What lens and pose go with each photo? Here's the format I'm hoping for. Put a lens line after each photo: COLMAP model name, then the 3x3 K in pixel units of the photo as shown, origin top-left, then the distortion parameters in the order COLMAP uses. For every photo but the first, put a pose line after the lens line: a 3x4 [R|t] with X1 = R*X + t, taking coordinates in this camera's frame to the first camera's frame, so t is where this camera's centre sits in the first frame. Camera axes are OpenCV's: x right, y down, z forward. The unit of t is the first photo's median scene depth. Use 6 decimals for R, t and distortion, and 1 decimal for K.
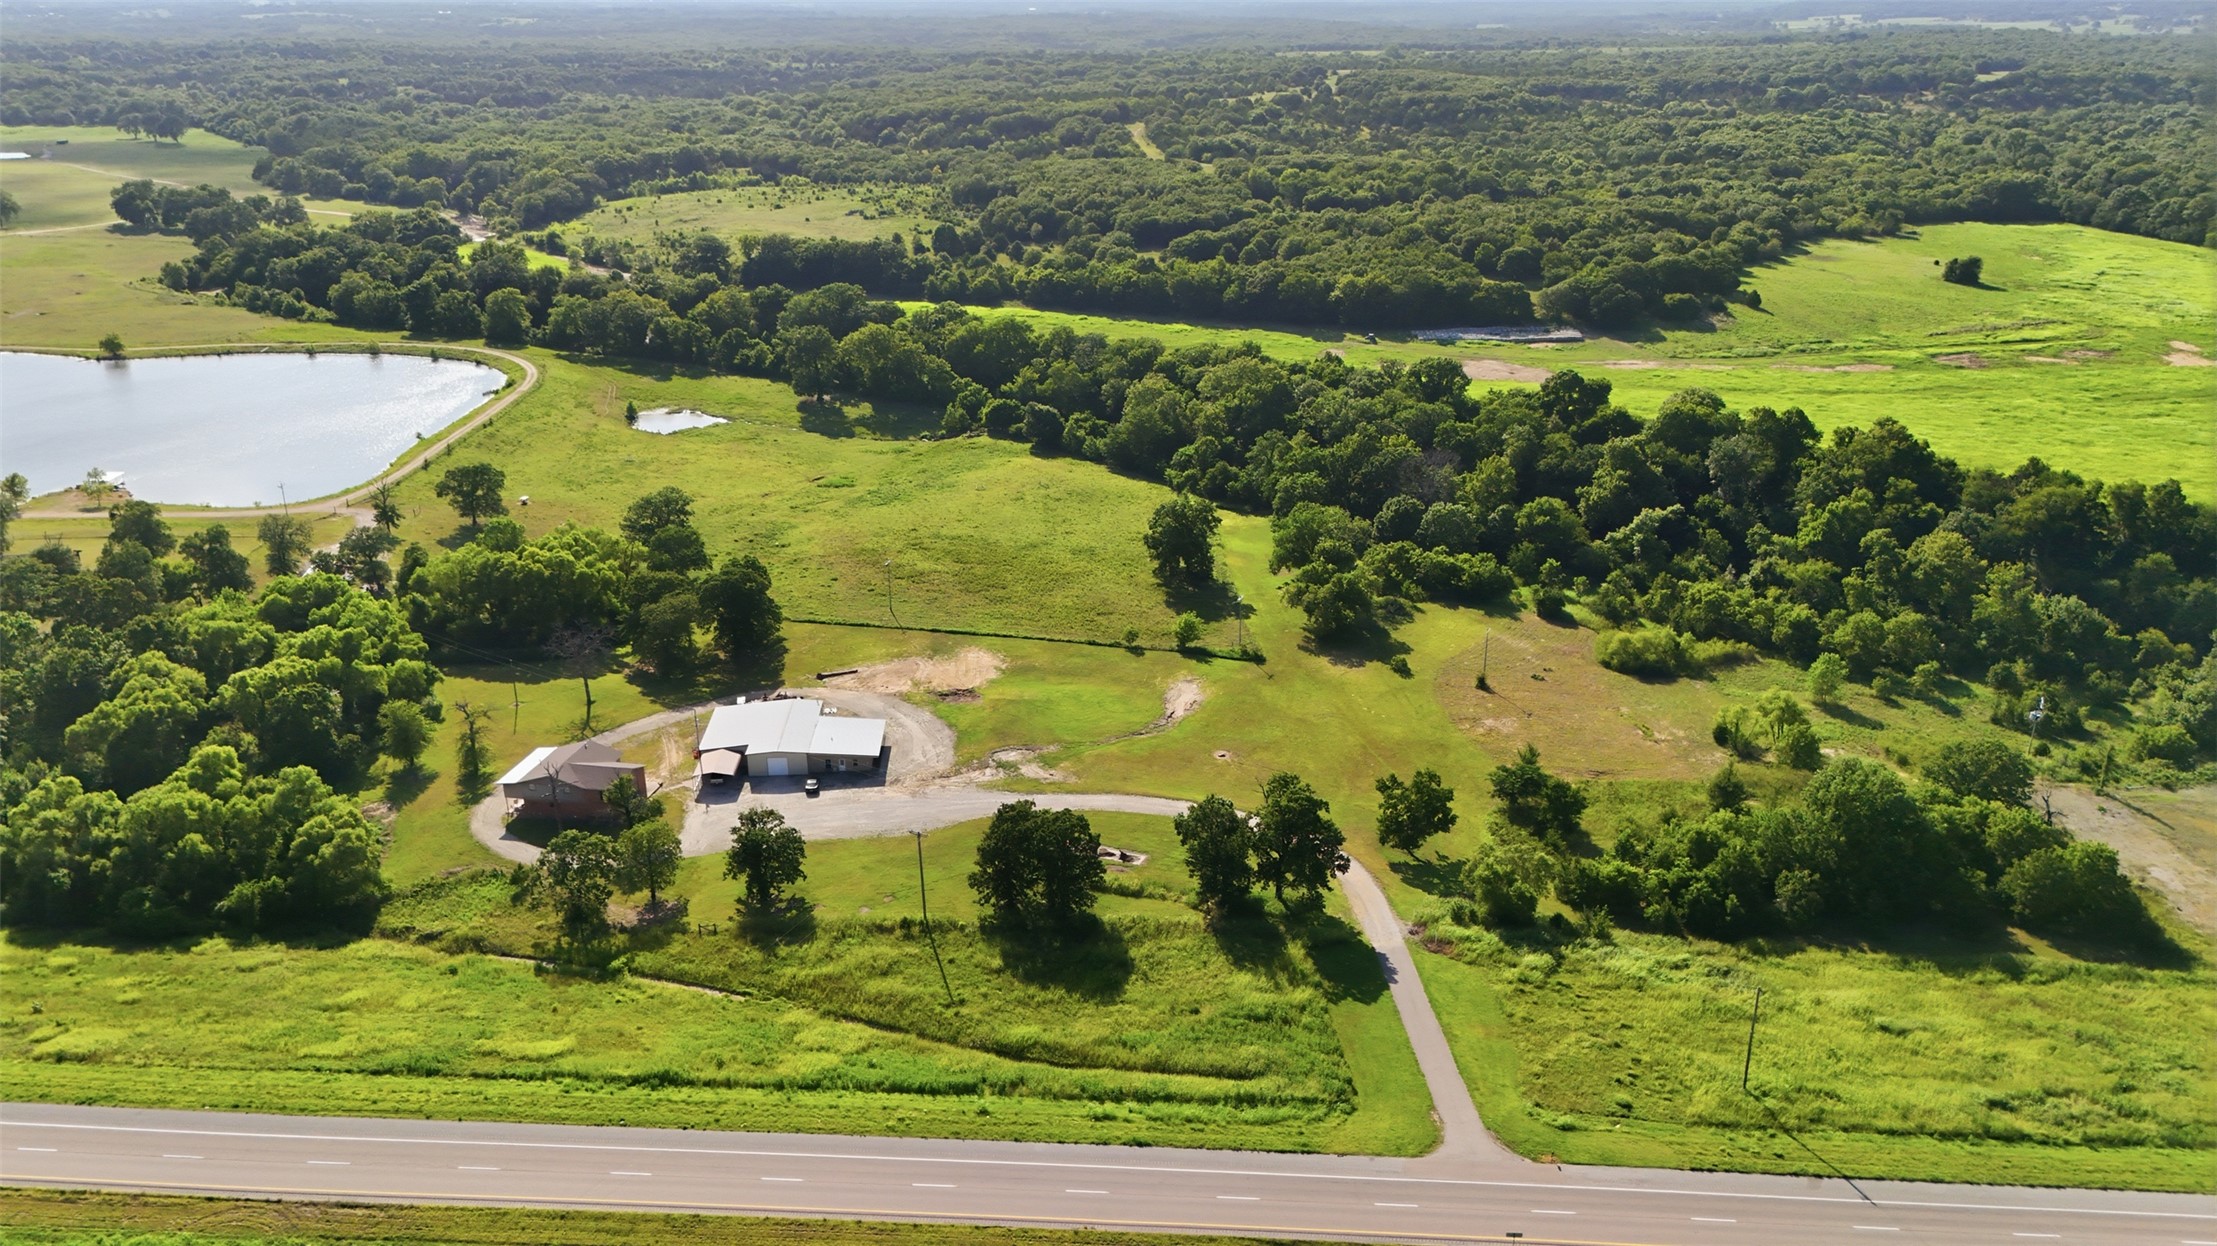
lens RADIAL K [[1633.4, 0, 1117.1], [0, 1633.4, 631.7], [0, 0, 1]] dist [0.071065, -0.067975]
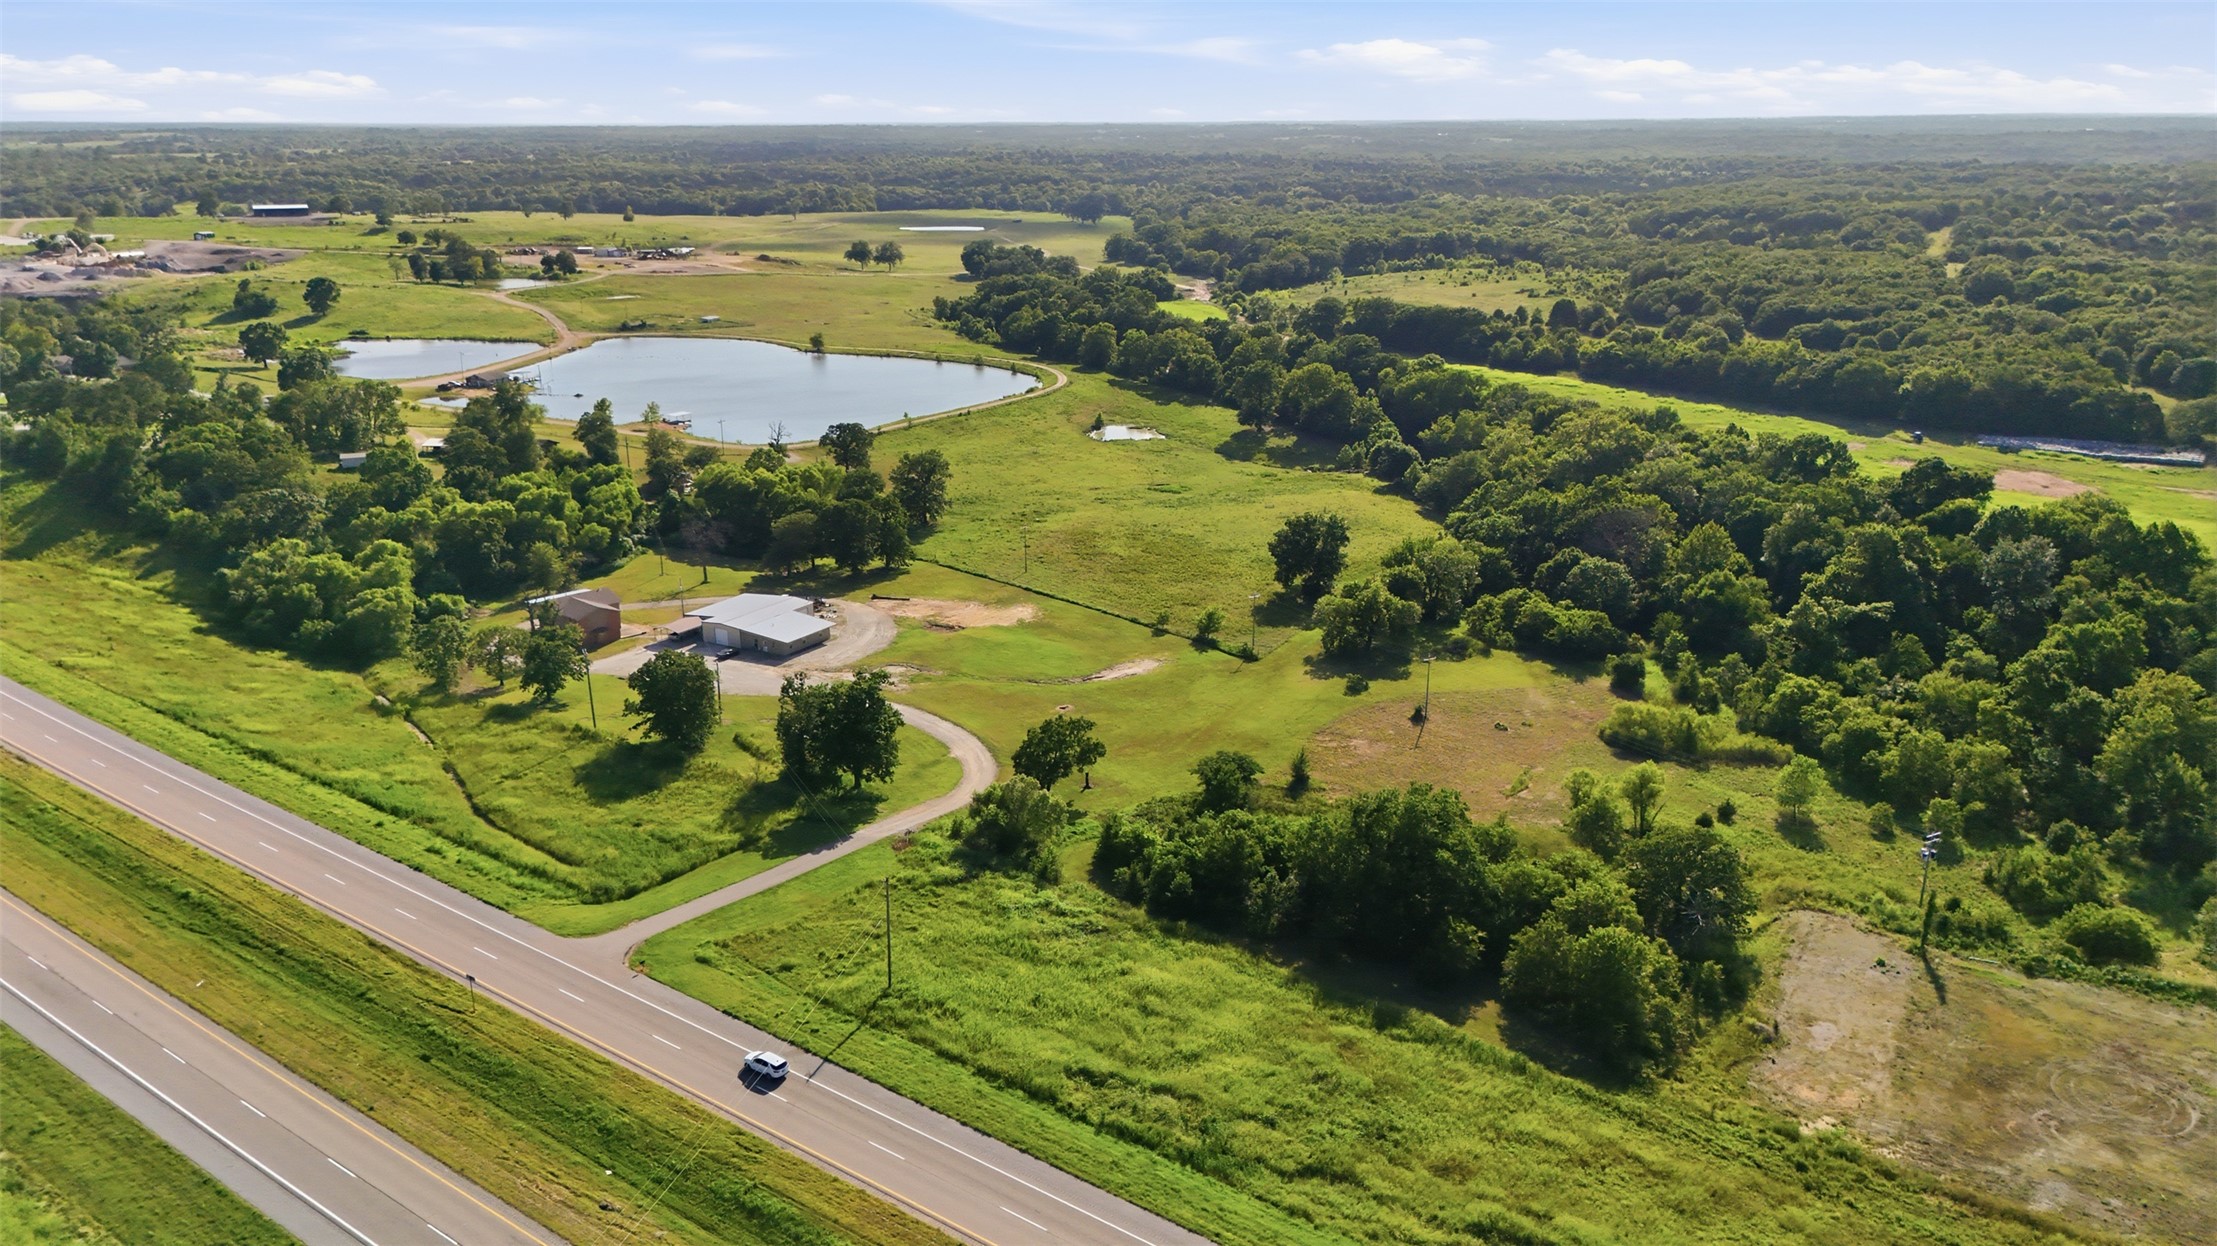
lens RADIAL K [[1633.4, 0, 1118.1], [0, 1633.4, 642.9], [0, 0, 1]] dist [0.071065, -0.067975]
pose [[0.833791, 0.167992, -0.525900, 0.522975], [-0.201175, 0.979537, -0.006053, 0.029008], [0.514121, 0.110844, 0.850525, 0.115424]]
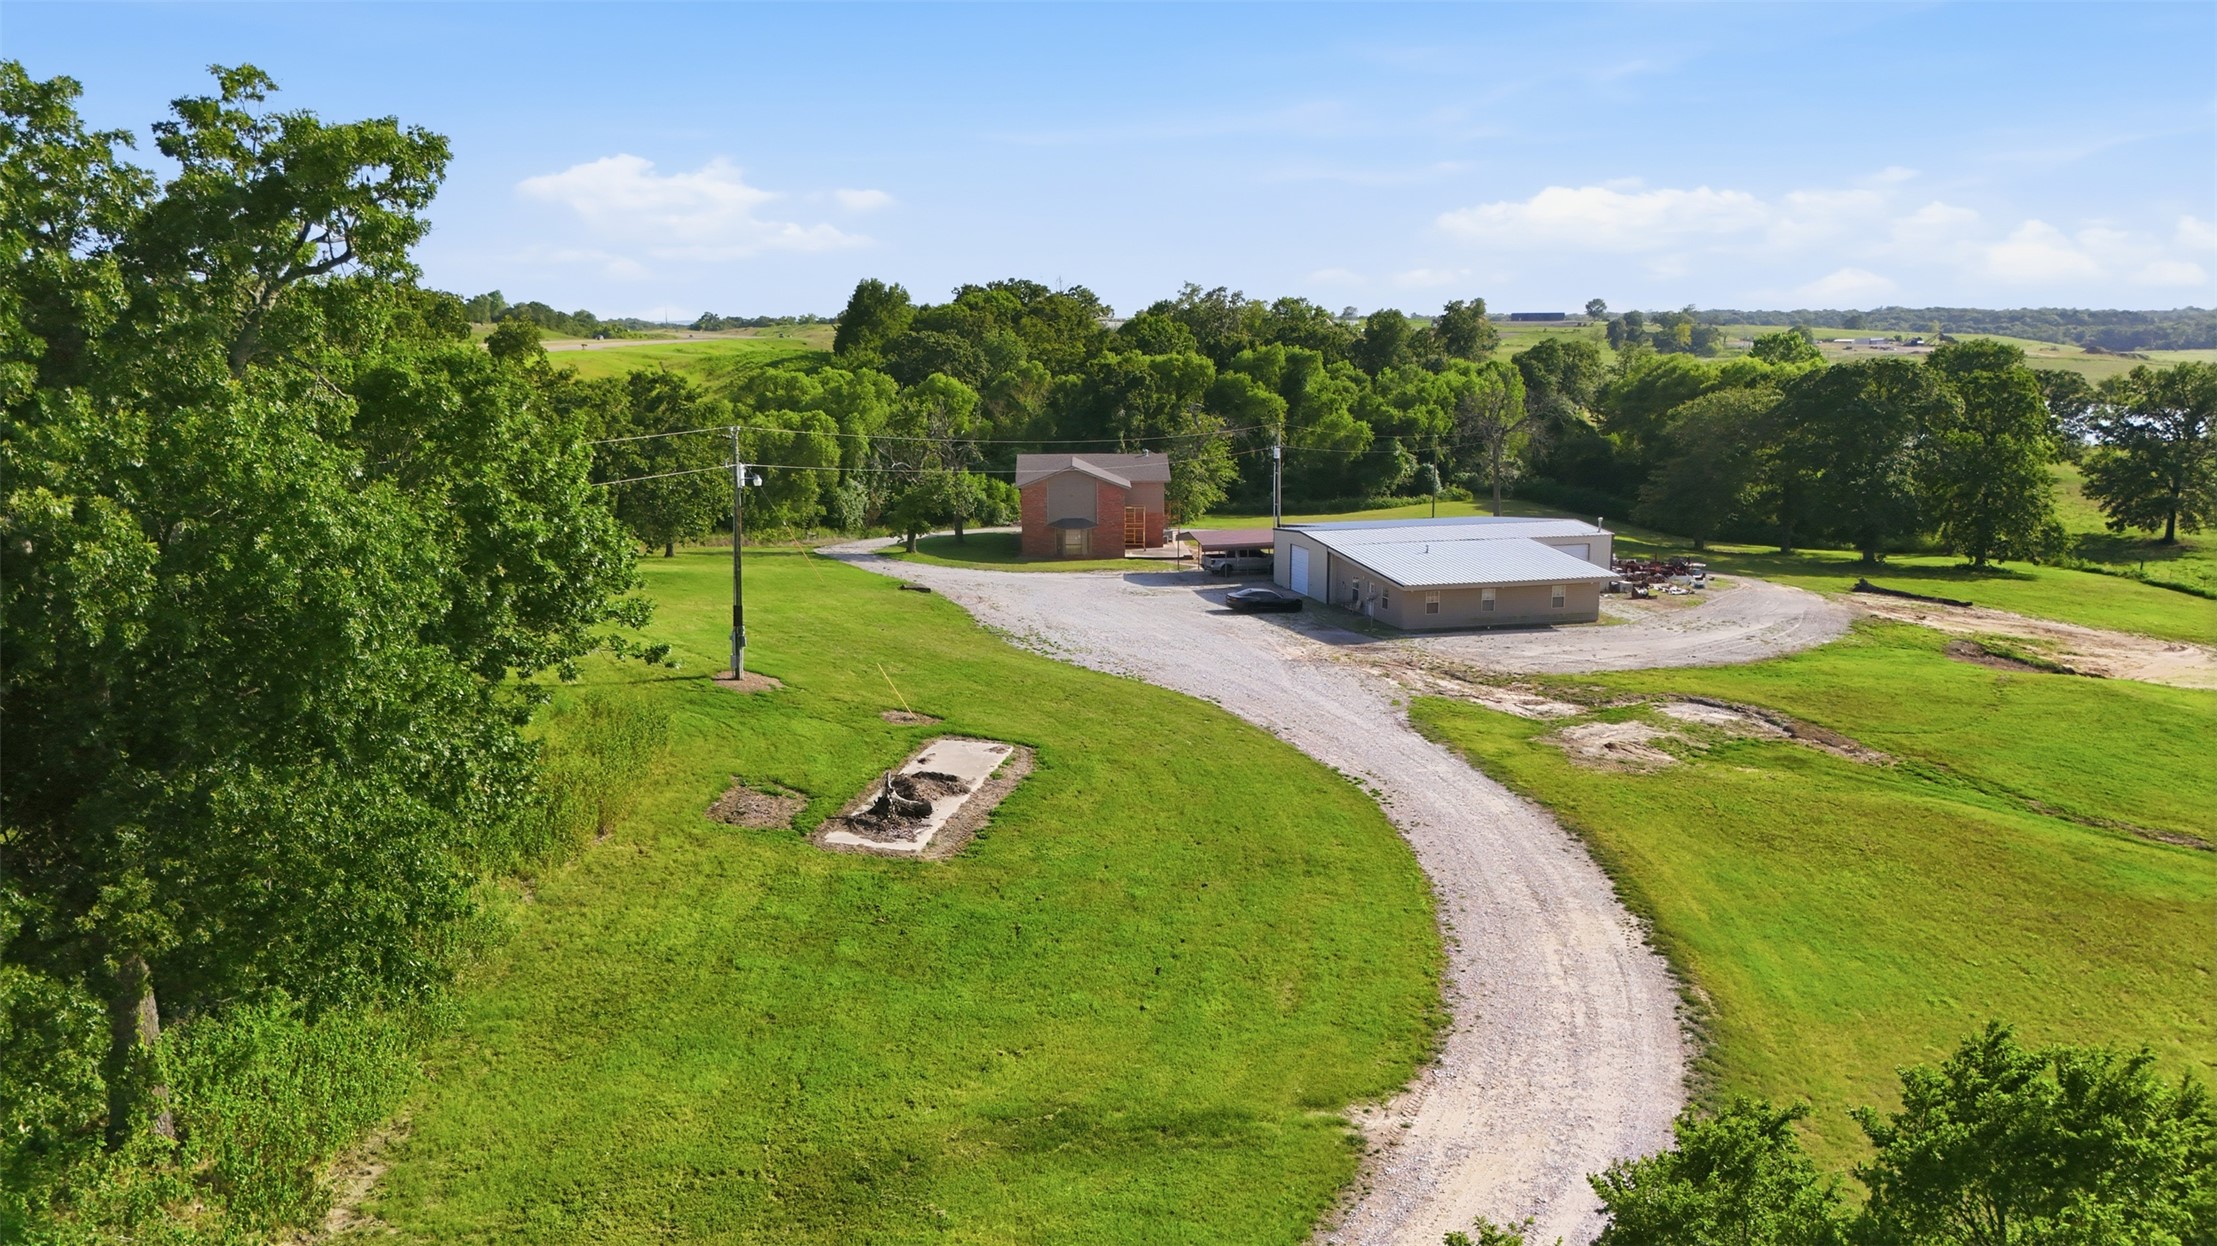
lens RADIAL K [[1633.4, 0, 1106.4], [0, 1633.4, 613.6], [0, 0, 1]] dist [0.071065, -0.067975]
pose [[0.210861, 0.169729, -0.962668, 0.151979], [-0.356259, 0.930420, 0.086009, 0.059387], [0.910284, 0.324823, 0.256657, 0.682174]]
